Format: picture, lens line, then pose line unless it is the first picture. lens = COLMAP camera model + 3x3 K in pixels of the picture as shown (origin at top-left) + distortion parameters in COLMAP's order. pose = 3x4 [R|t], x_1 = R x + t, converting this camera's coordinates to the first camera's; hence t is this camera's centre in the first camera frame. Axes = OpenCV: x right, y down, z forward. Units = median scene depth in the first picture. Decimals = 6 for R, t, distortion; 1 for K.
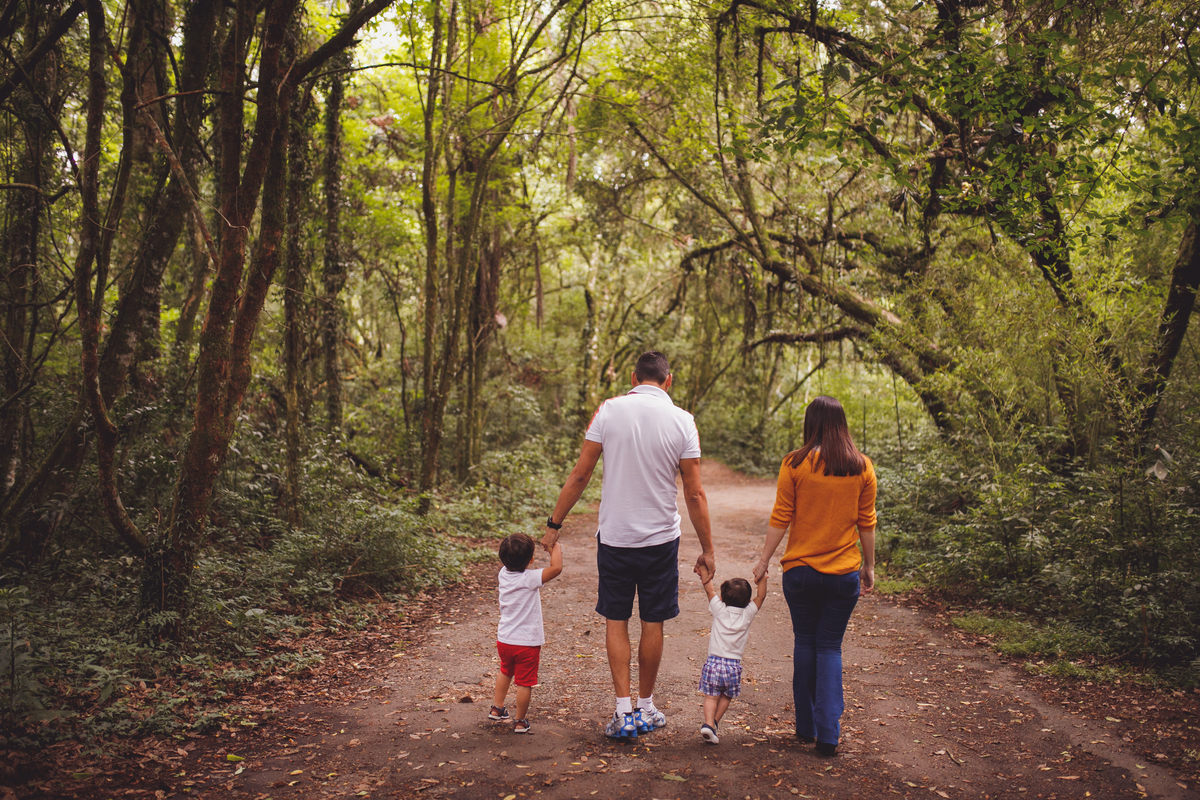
lens RADIAL K [[1259.5, 0, 600.0], [0, 1259.5, 400.0], [0, 0, 1]] dist [-0.050295, 0.004488]
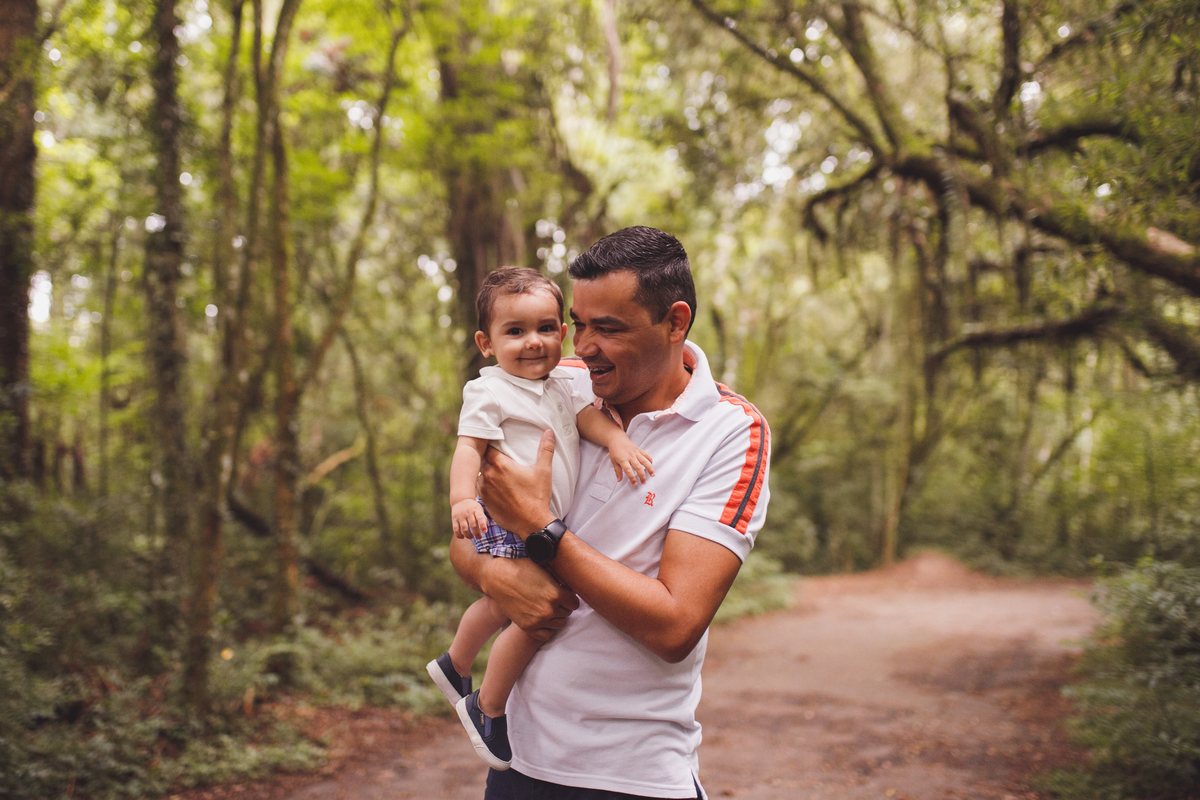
lens RADIAL K [[1214.8, 0, 597.0], [0, 1214.8, 389.7], [0, 0, 1]] dist [-0.037838, 0.025030]
pose [[0.965492, -0.053241, -0.254934, 0.118848], [0.028761, 0.994691, -0.098807, 0.025224], [0.258841, 0.088065, 0.961897, 0.449235]]
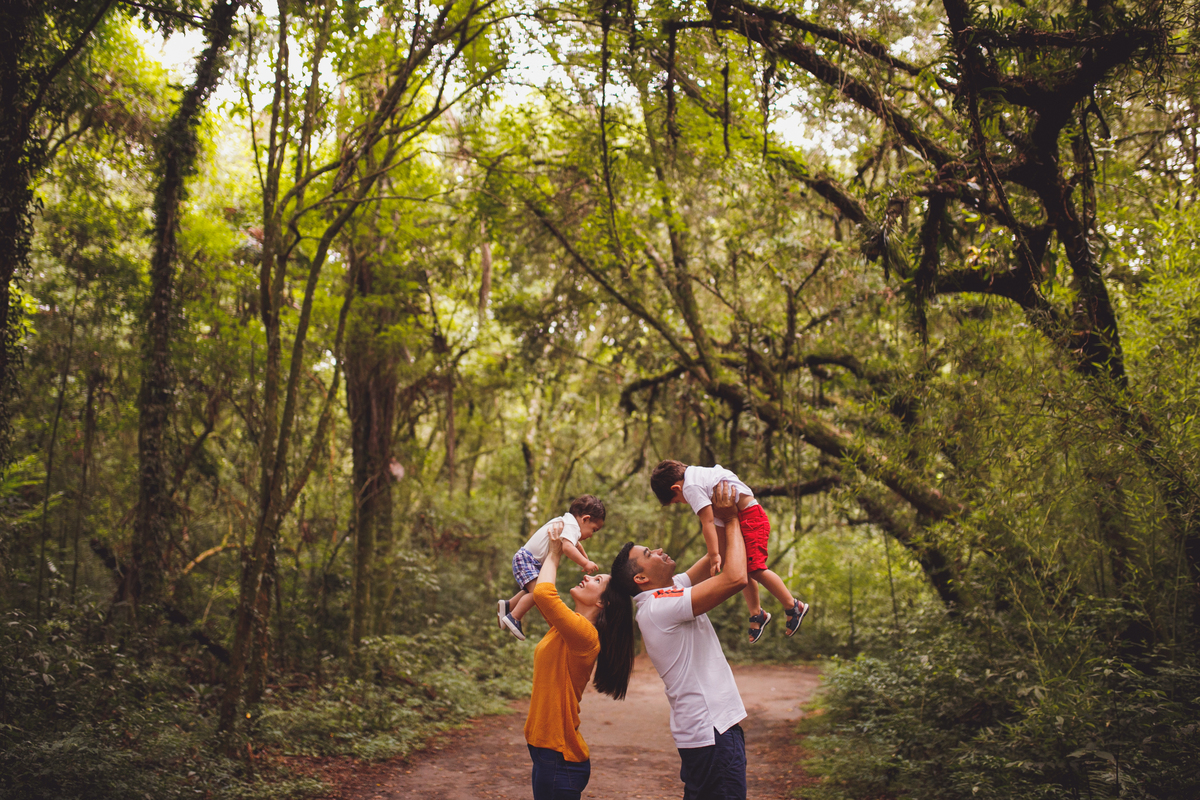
lens RADIAL K [[1214.8, 0, 597.0], [0, 1214.8, 389.7], [0, 0, 1]] dist [-0.037838, 0.025030]
pose [[0.999969, -0.003870, -0.006819, 0.058570], [0.002766, 0.987906, -0.155031, 0.006985], [0.007336, 0.155007, 0.987886, 0.233855]]
